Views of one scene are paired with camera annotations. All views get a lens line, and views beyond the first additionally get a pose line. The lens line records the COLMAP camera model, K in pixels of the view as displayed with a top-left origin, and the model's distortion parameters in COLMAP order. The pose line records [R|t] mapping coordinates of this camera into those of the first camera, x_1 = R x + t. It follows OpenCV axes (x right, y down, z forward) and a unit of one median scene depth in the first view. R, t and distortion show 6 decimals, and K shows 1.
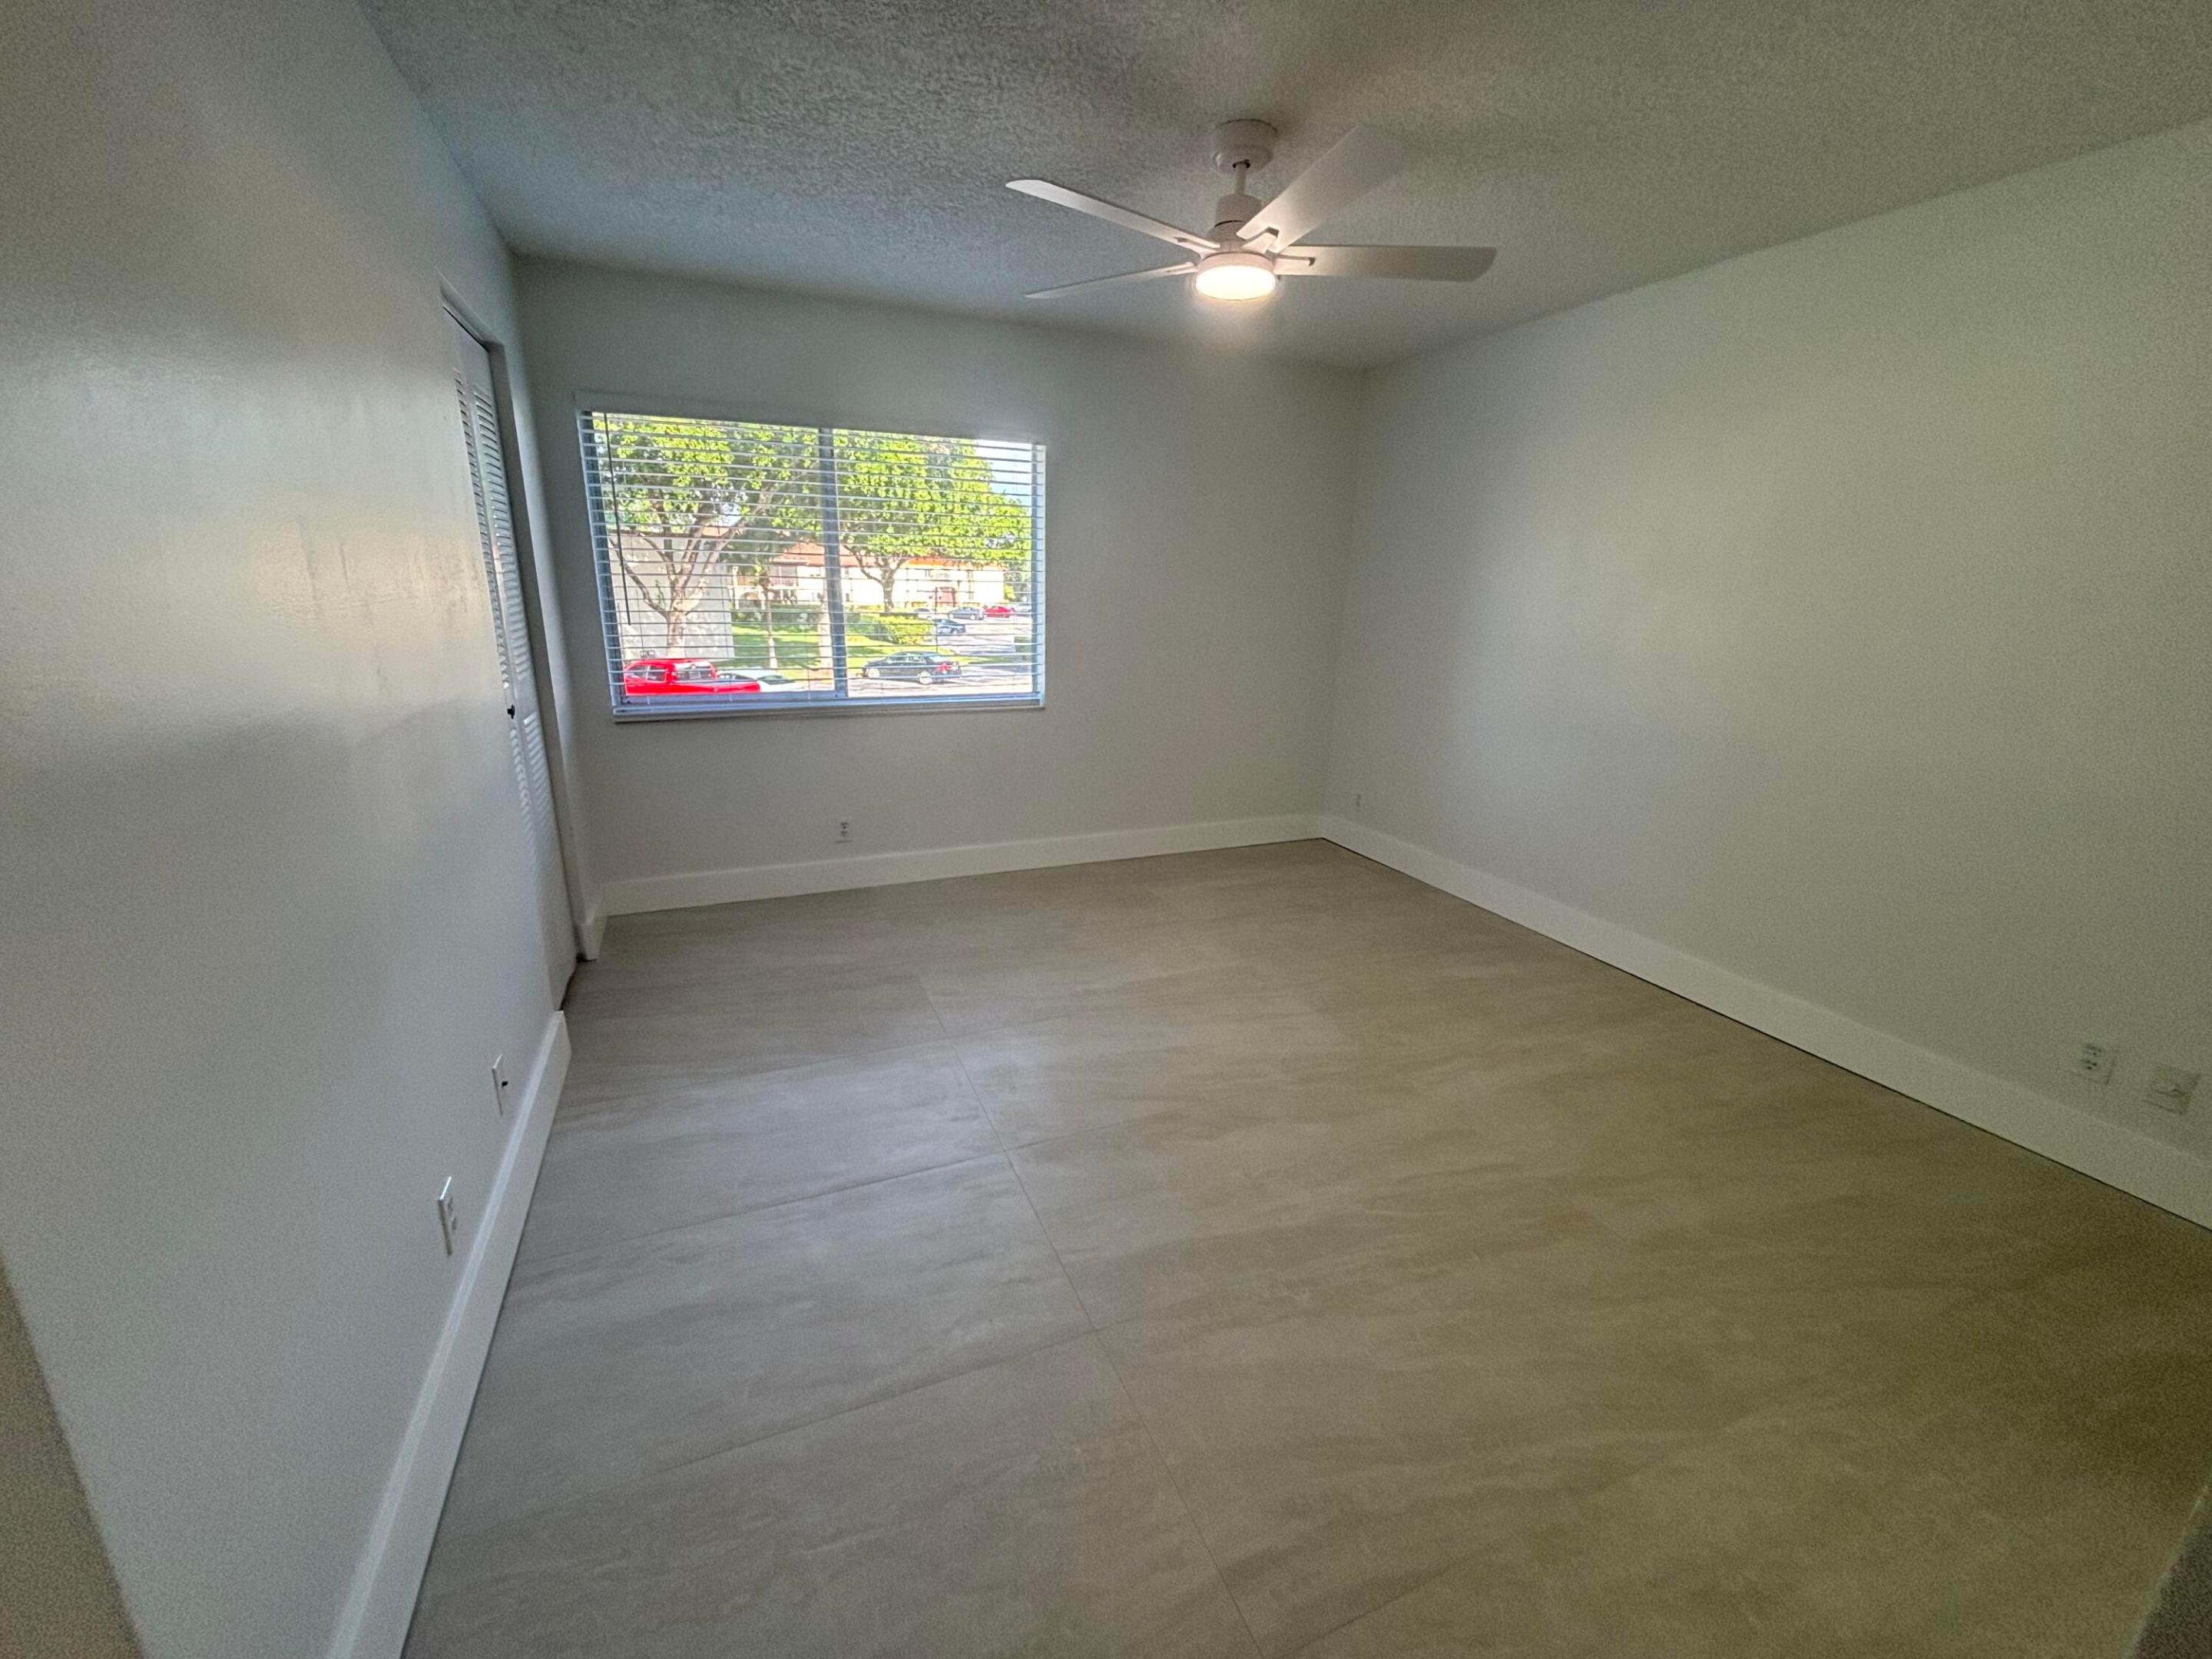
lens RADIAL K [[897.5, 0, 1100.4], [0, 897.5, 829.5], [0, 0, 1]] dist [0.004591, -0.000161]
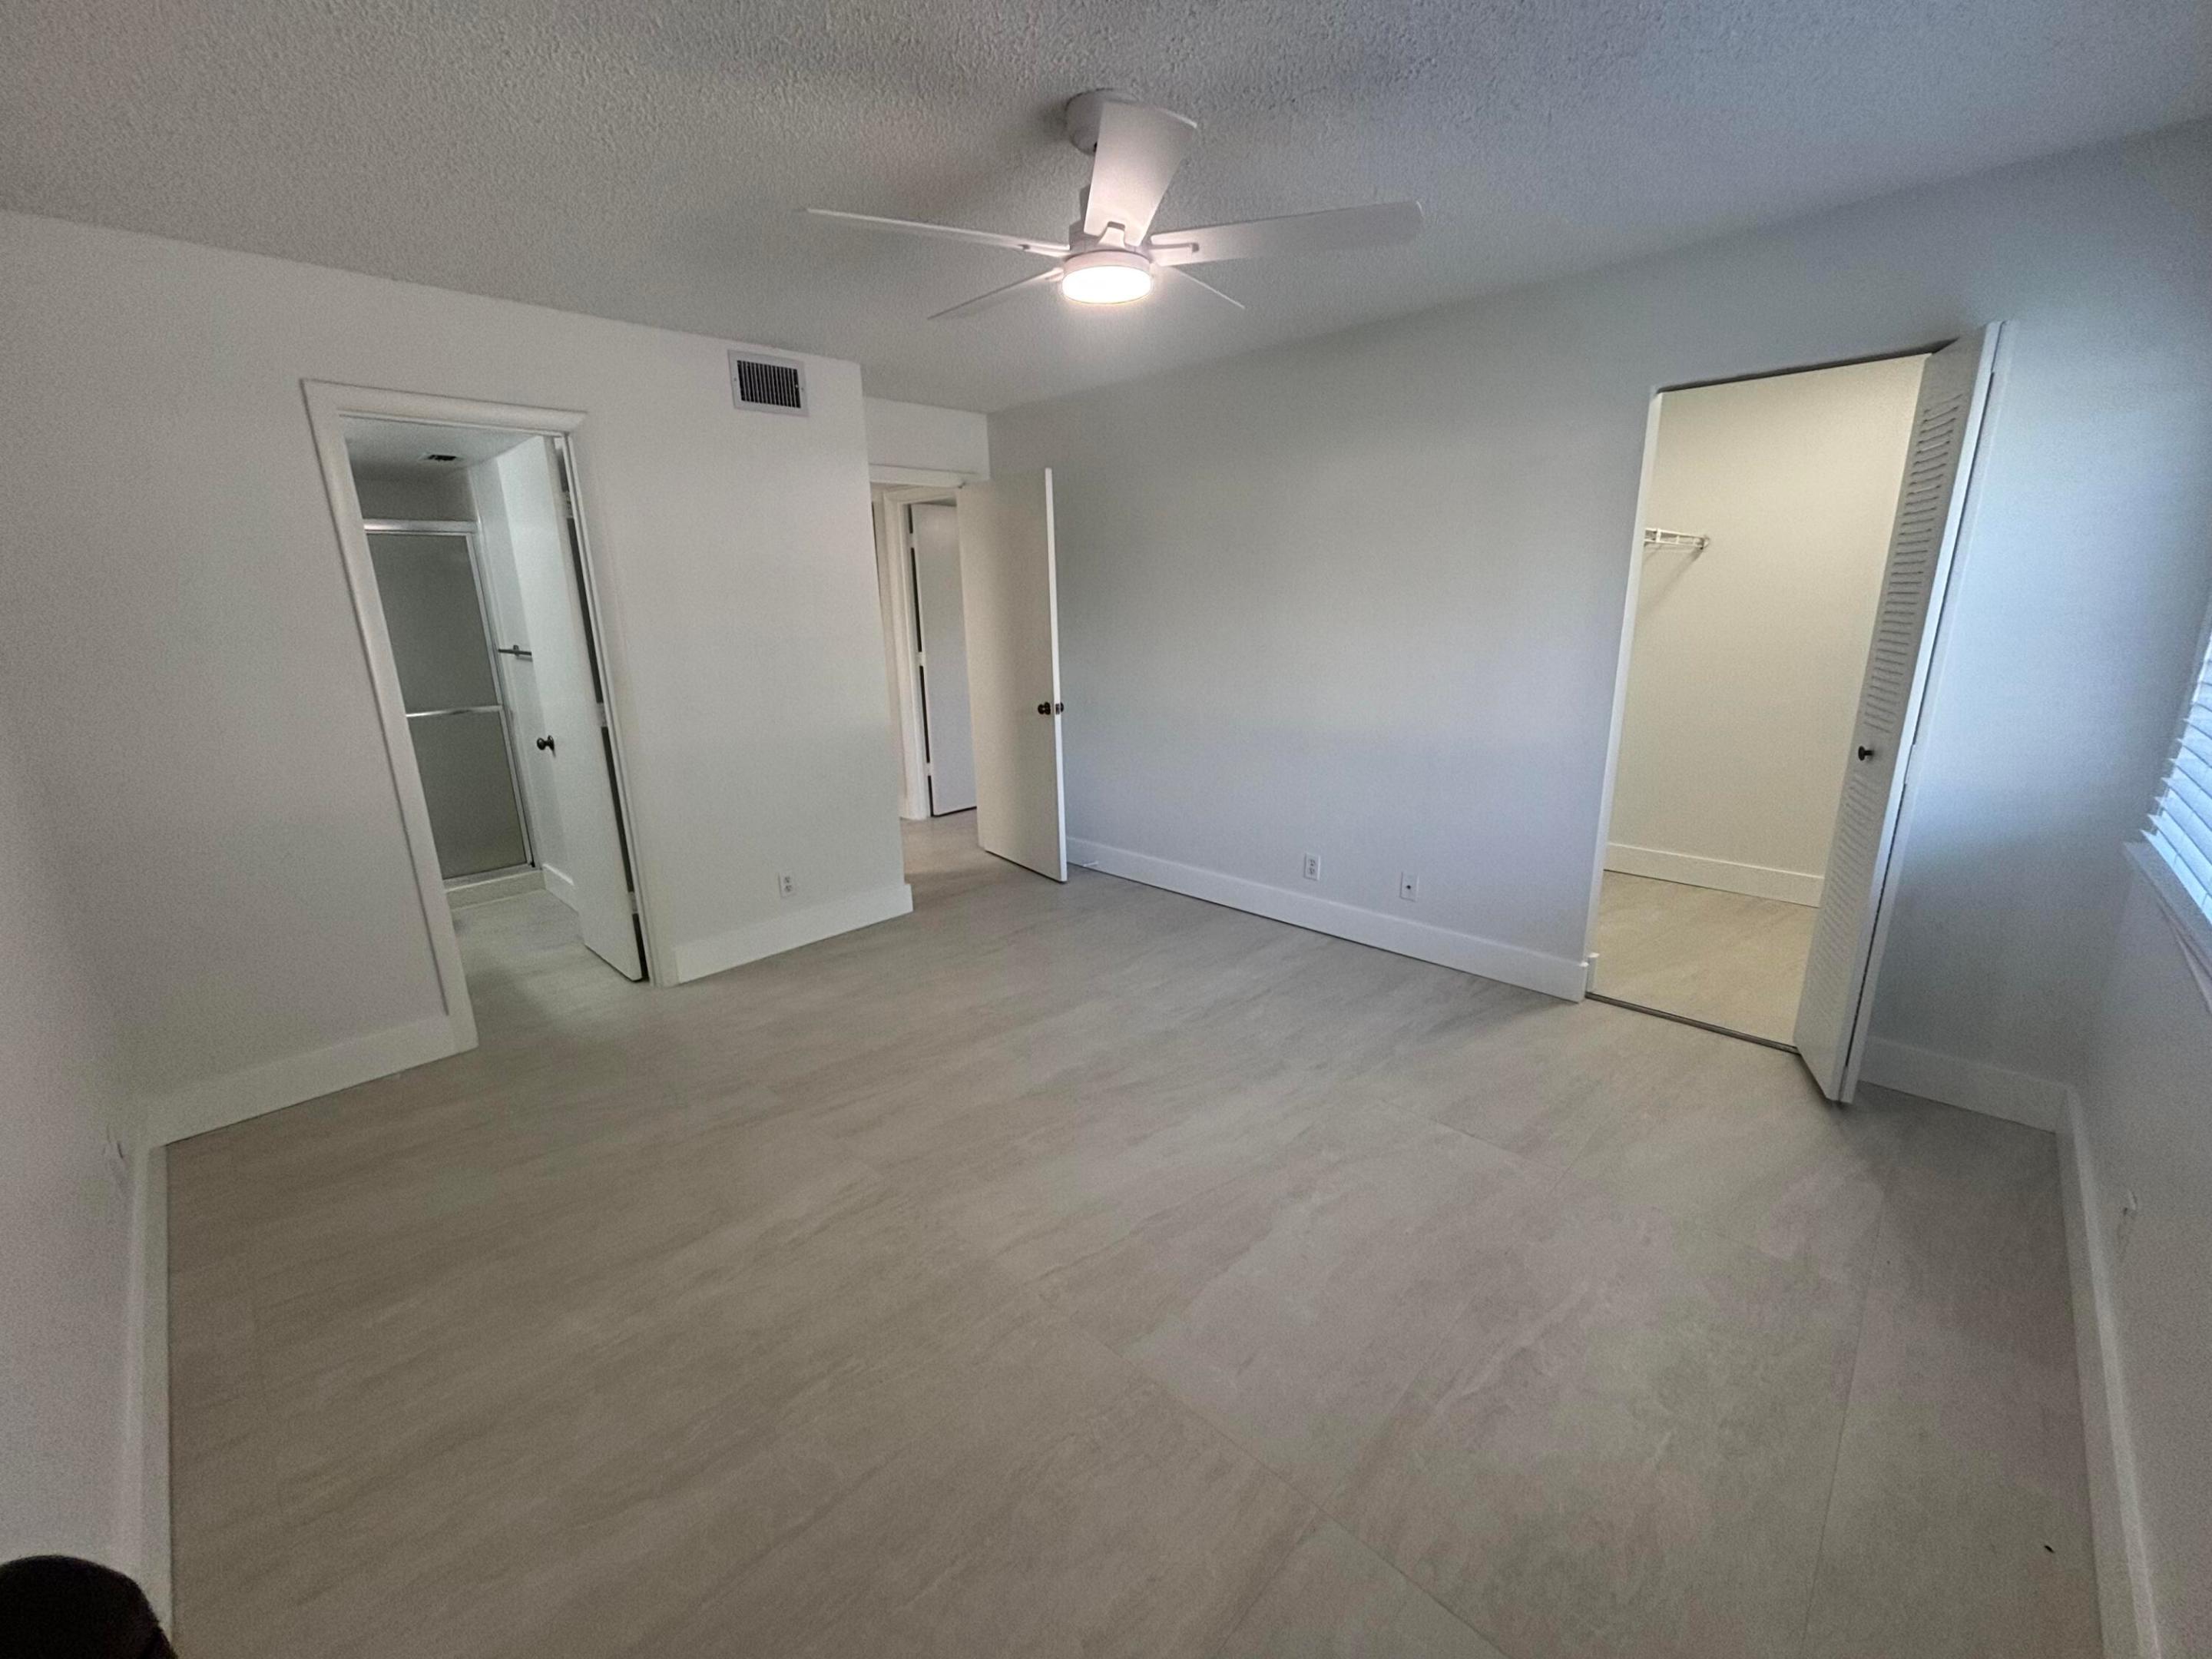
lens RADIAL K [[897.5, 0, 1100.4], [0, 897.5, 829.5], [0, 0, 1]] dist [0.004591, -0.000161]
pose [[-0.922419, 0.093121, -0.374796, 0.495026], [-0.108139, 0.869388, 0.482151, -0.529094], [0.370742, 0.485275, -0.791870, 1.792416]]
